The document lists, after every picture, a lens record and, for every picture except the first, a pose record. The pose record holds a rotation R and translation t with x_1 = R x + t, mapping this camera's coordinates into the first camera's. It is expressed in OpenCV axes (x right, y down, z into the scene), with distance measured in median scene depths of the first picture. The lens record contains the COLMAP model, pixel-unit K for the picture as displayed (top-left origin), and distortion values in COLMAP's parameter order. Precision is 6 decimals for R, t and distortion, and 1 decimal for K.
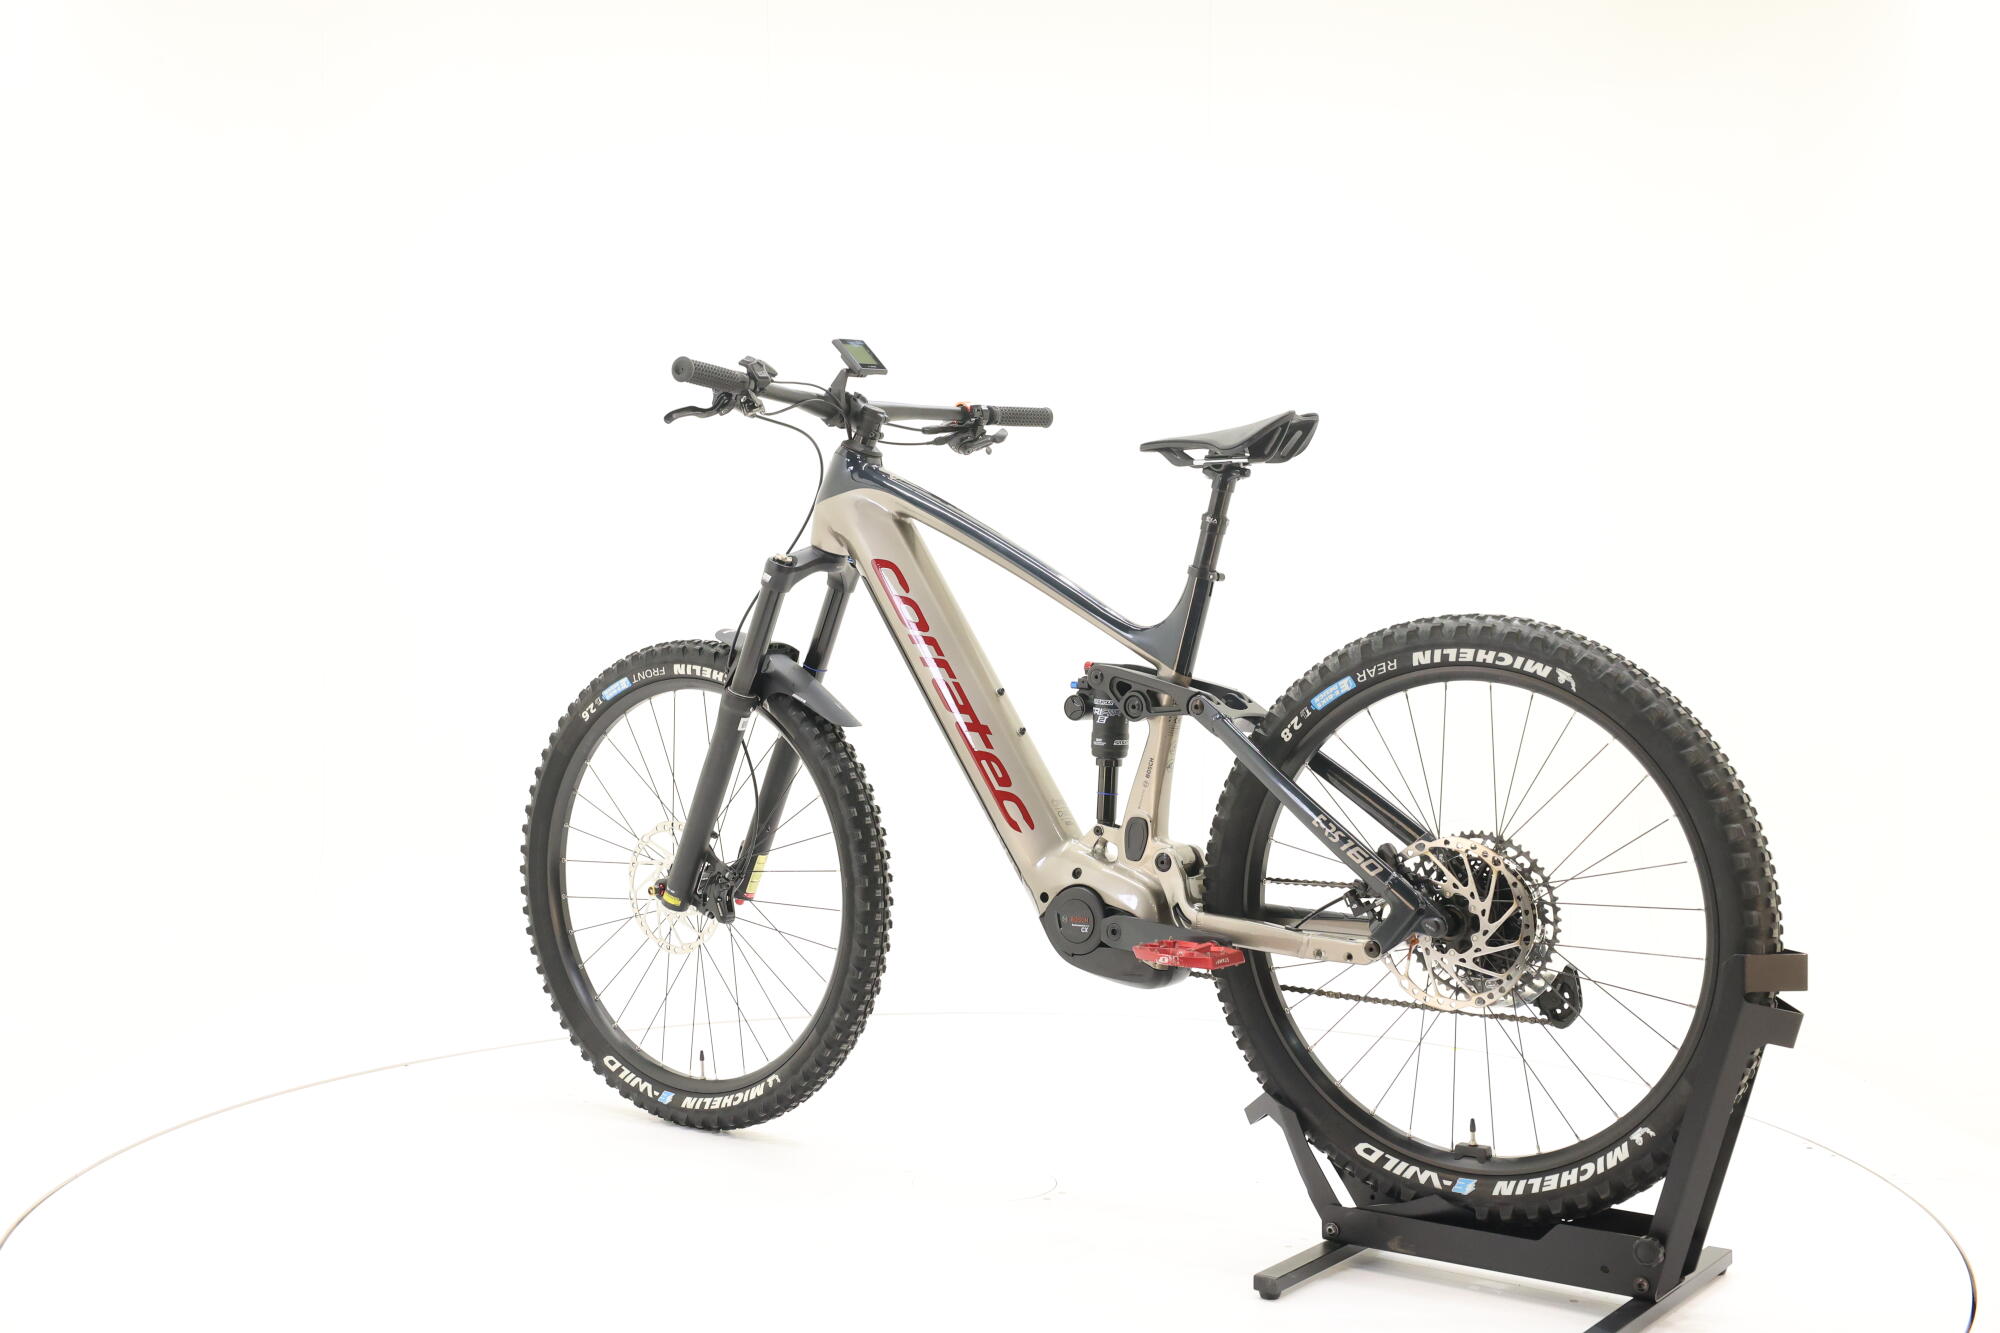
lens RADIAL K [[2157.7, 0, 1003.1], [0, 2157.7, 659.5], [0, 0, 1]] dist [0.016135, 0.000000]
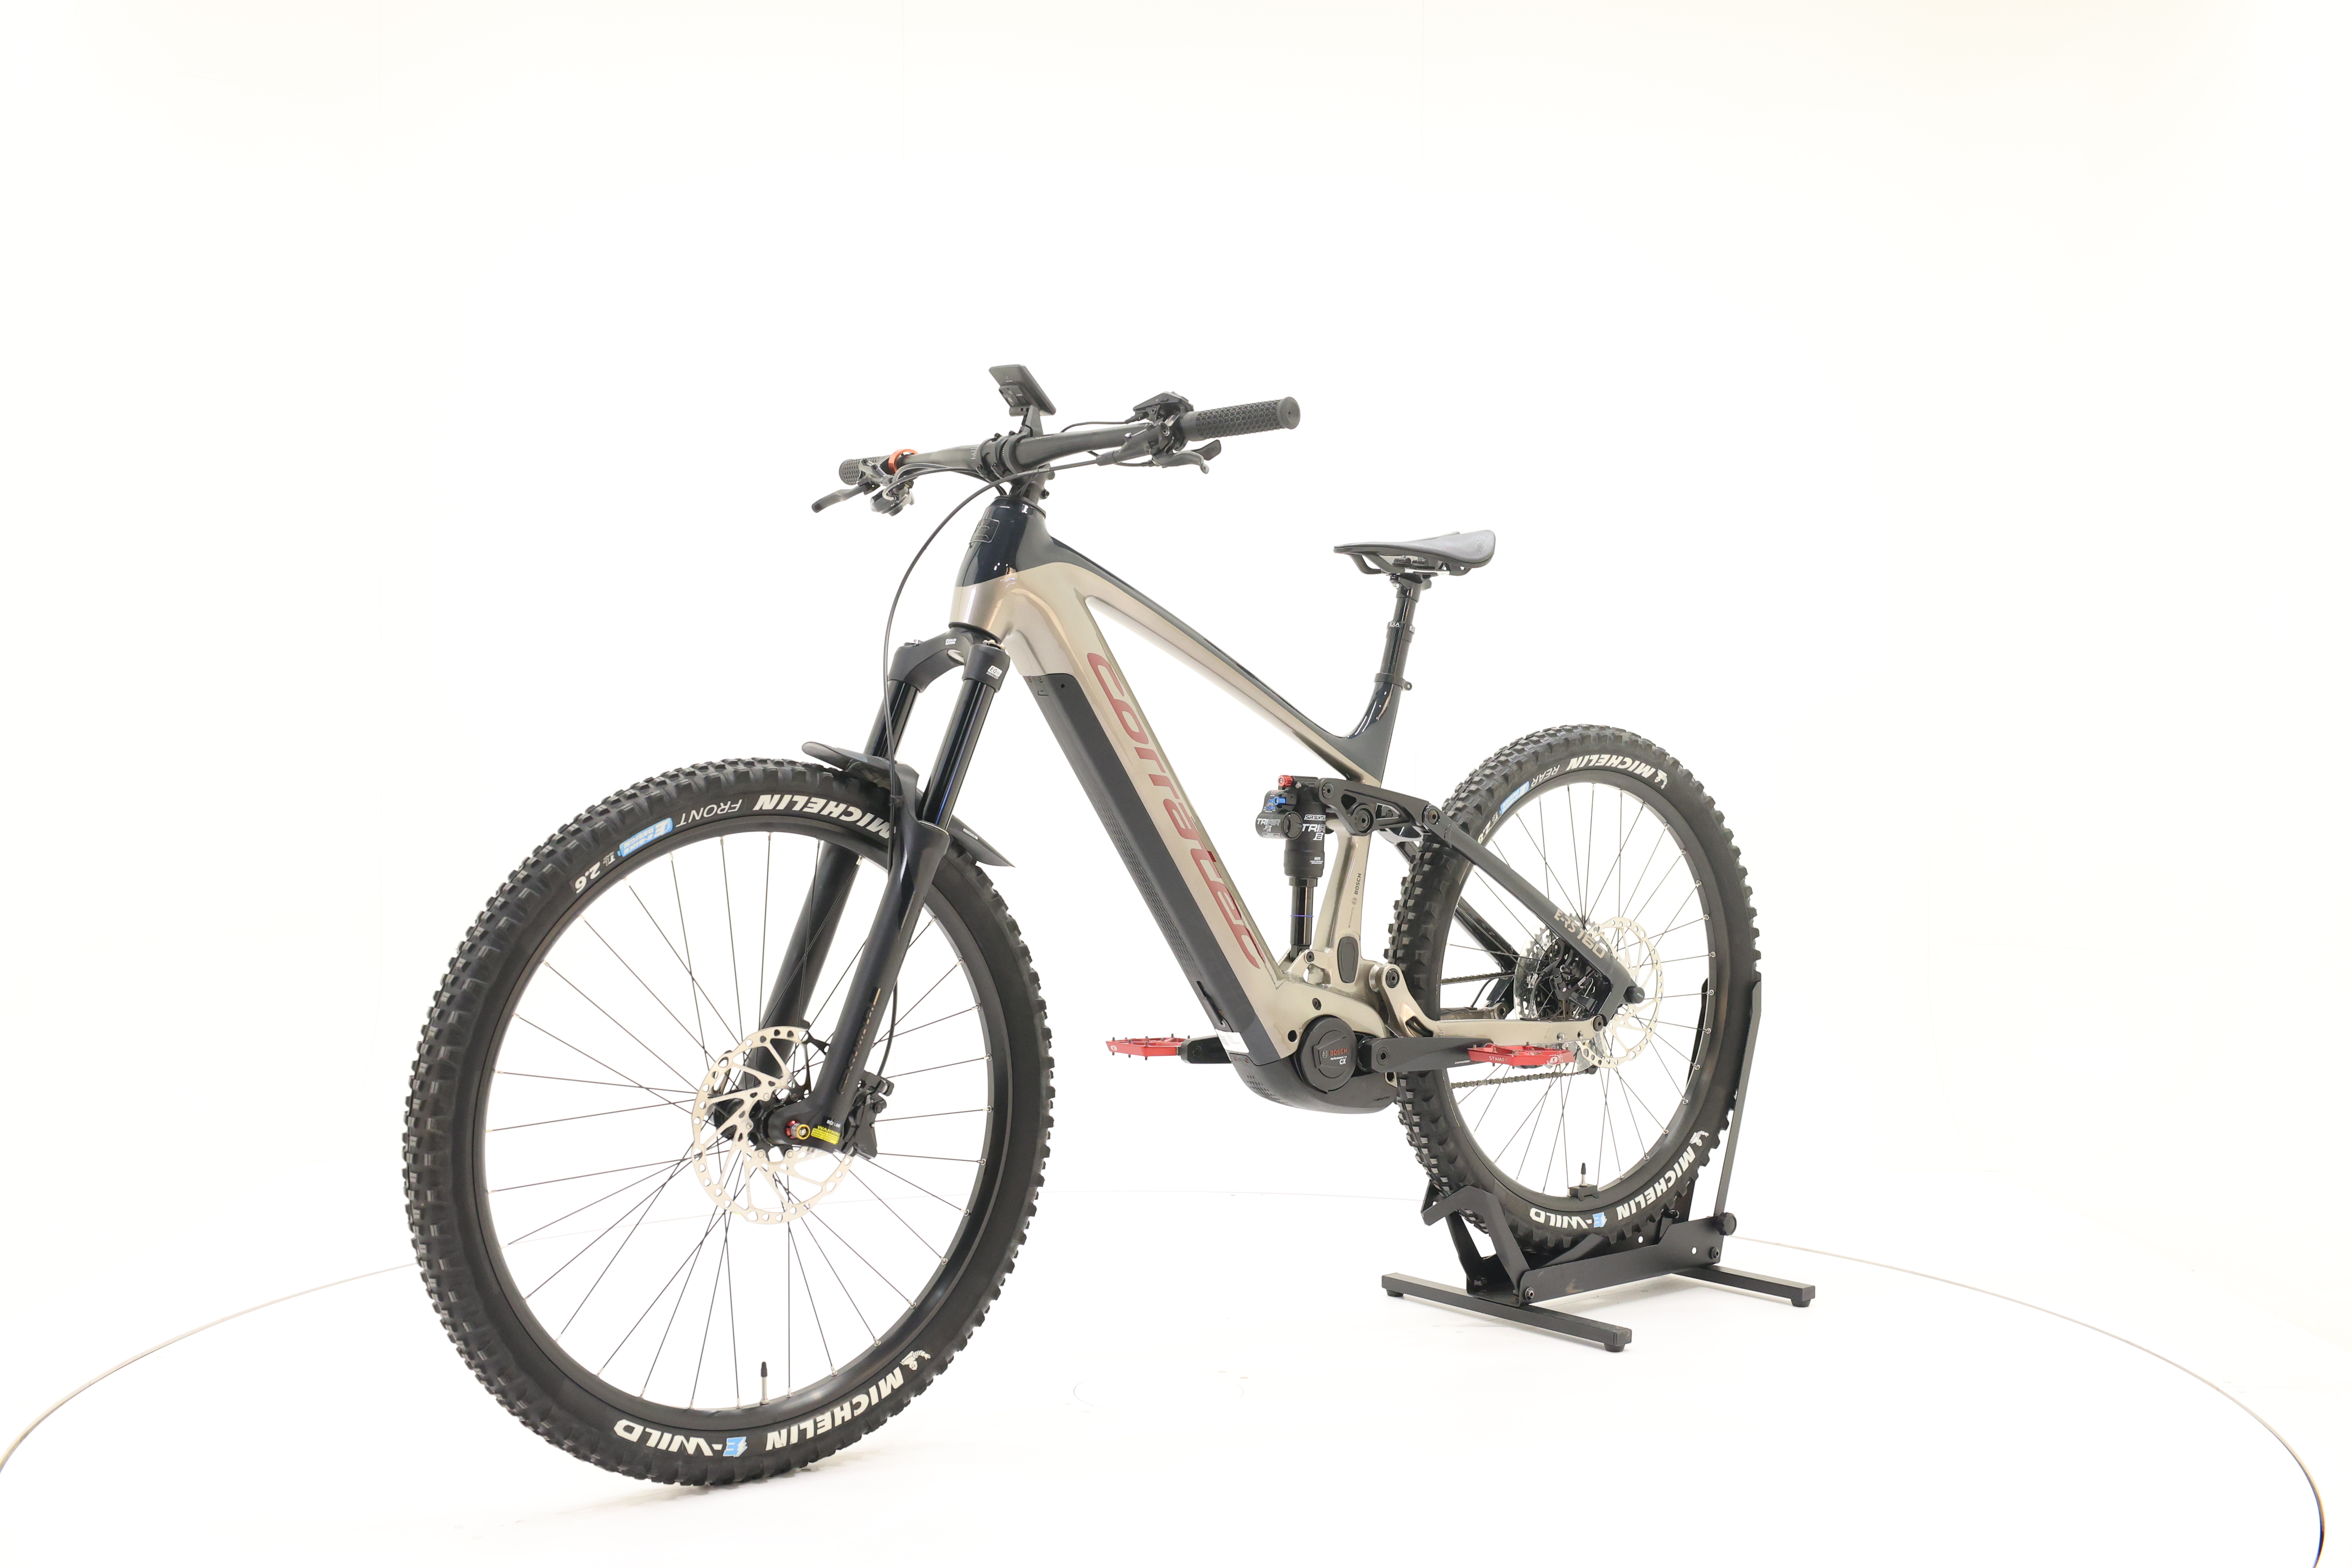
lens RADIAL K [[2537.4, 0, 1182.4], [0, 2537.4, 781.9], [0, 0, 1]] dist [0.016135, 0.000000]
pose [[0.240150, -0.021010, 0.970508, -1.041476], [0.015303, 0.999723, 0.017855, -0.016391], [-0.970615, 0.010564, 0.240405, 0.801491]]
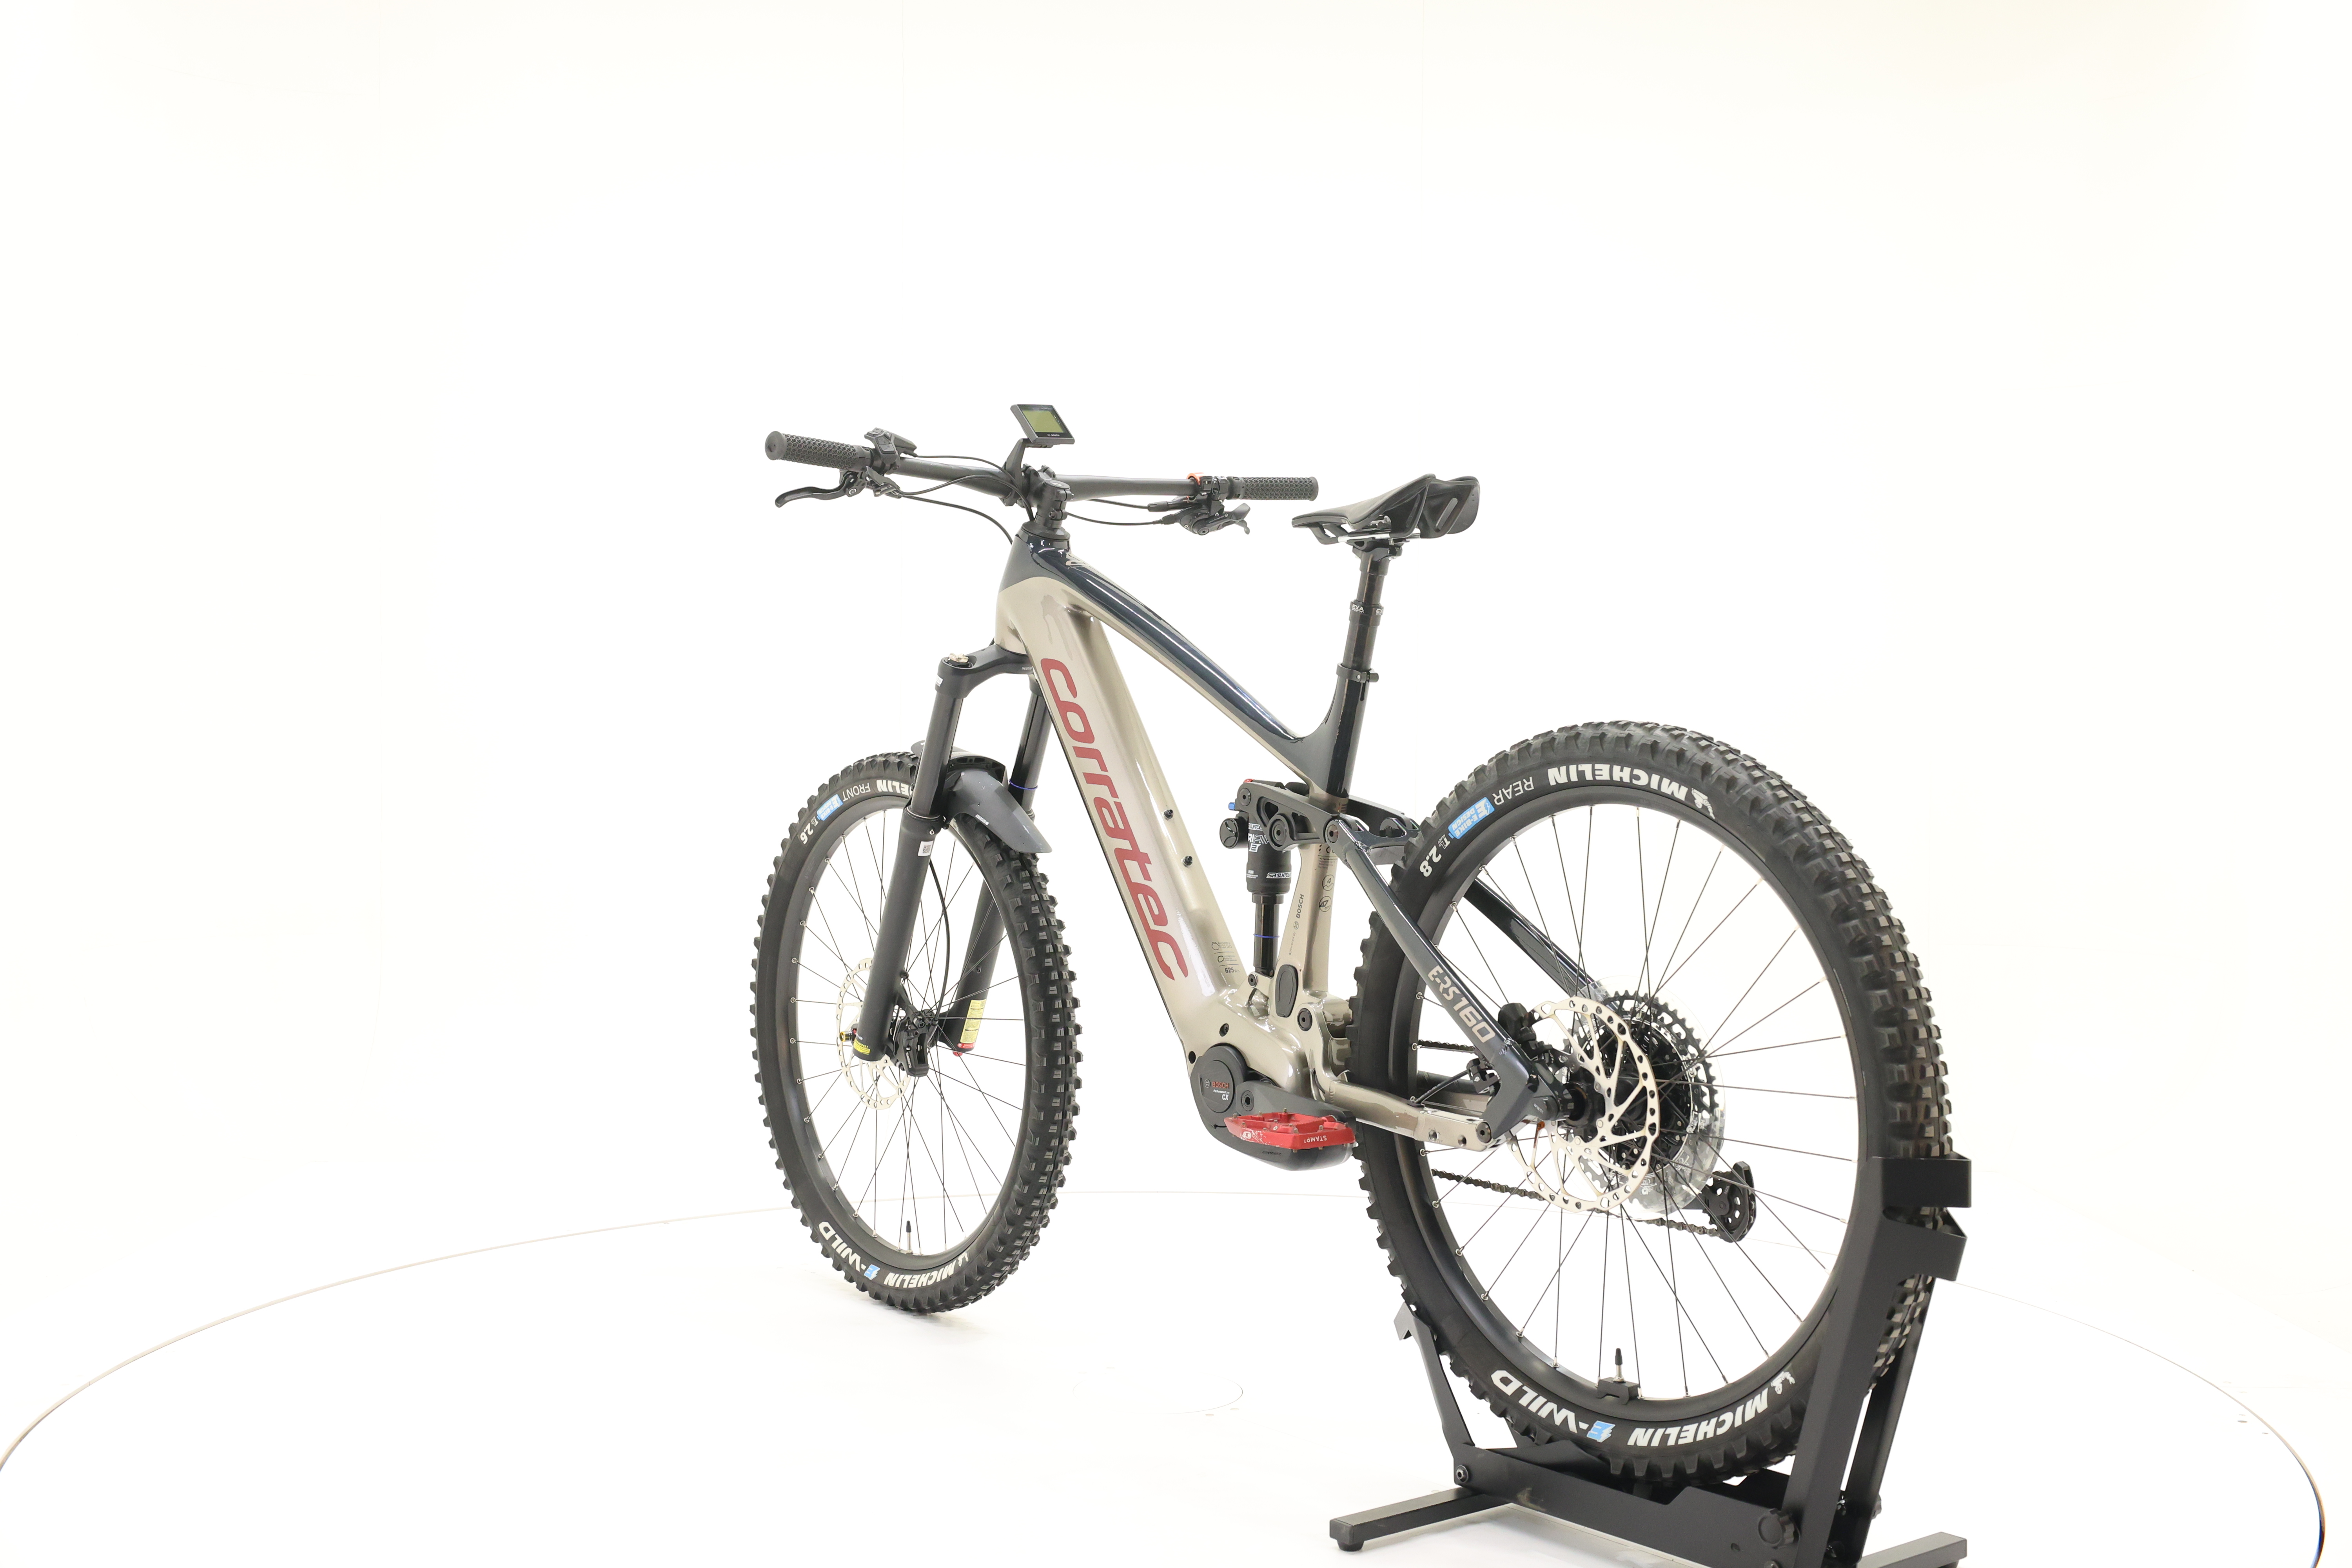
lens RADIAL K [[2537.4, 0, 1178.2], [0, 2537.4, 777.2], [0, 0, 1]] dist [0.016135, 0.000000]
pose [[0.964841, 0.004547, -0.262795, 0.279355], [-0.004753, 0.999989, -0.000148, 0.000653], [0.262791, 0.001391, 0.964852, 0.040081]]
